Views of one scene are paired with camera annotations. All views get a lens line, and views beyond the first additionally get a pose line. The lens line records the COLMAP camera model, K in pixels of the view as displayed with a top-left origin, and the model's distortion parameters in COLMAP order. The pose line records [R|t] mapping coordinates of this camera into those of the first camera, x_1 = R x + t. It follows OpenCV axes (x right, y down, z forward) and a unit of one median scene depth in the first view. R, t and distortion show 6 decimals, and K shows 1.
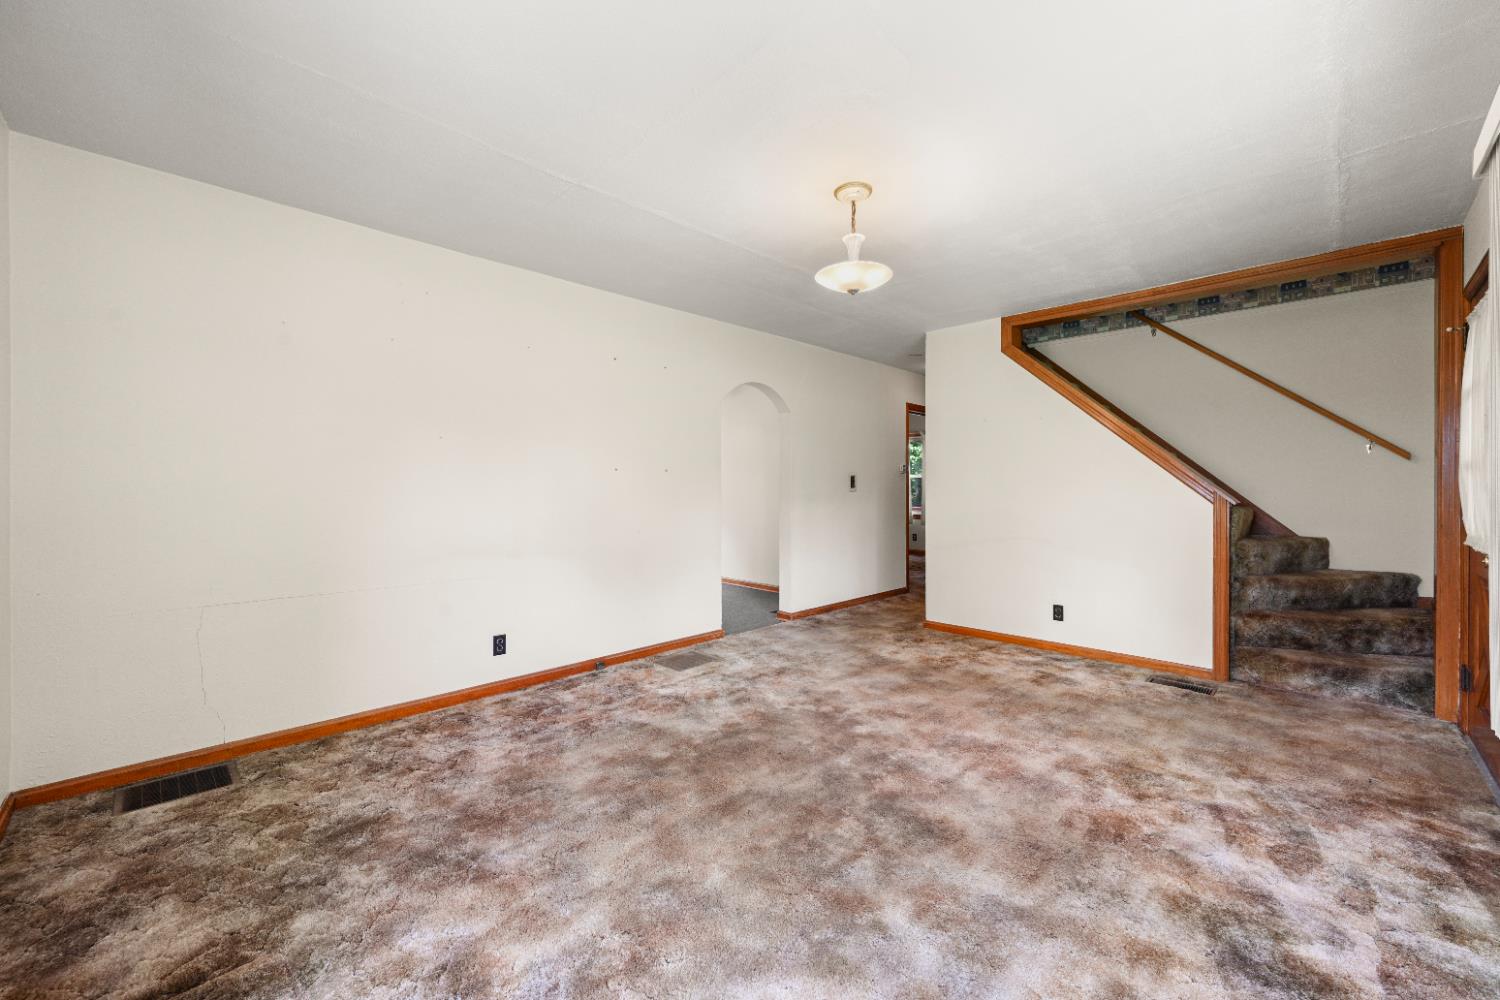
lens RADIAL K [[600.4, 0, 753.8], [0, 600.4, 494.9], [0, 0, 1]] dist [-0.002367, 0.000725]
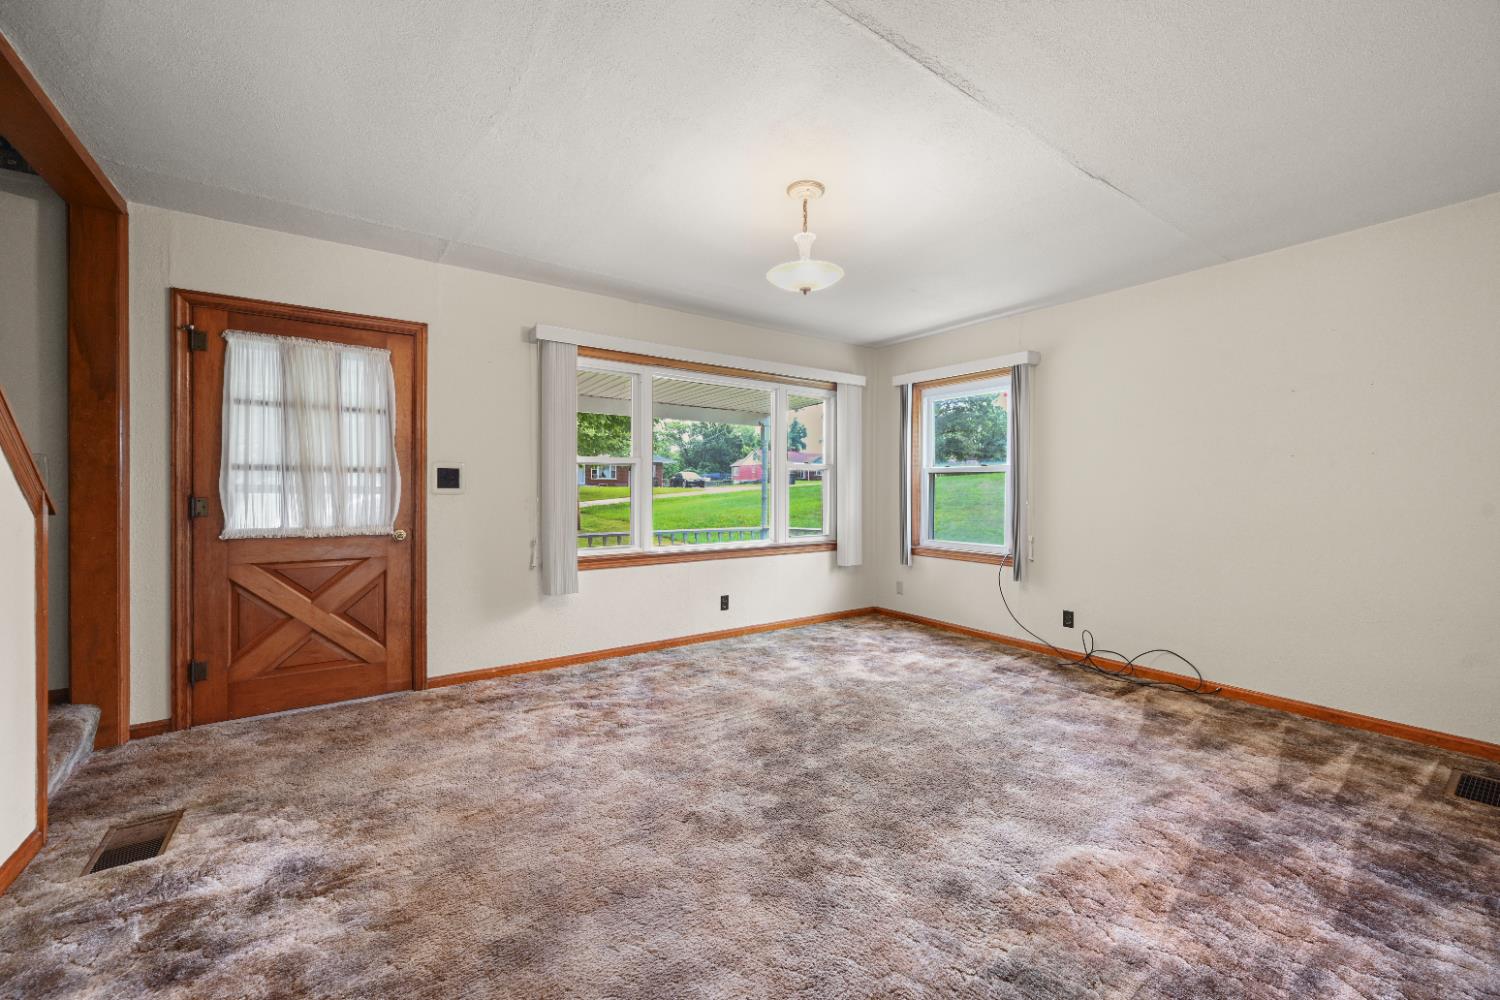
lens RADIAL K [[600.4, 0, 755.7], [0, 600.4, 494.7], [0, 0, 1]] dist [-0.002367, 0.000725]
pose [[-0.986389, -0.004137, 0.164376, 0.081138], [-0.001681, 0.999885, 0.015077, -0.014134], [-0.164419, 0.014595, -0.986283, 2.005597]]
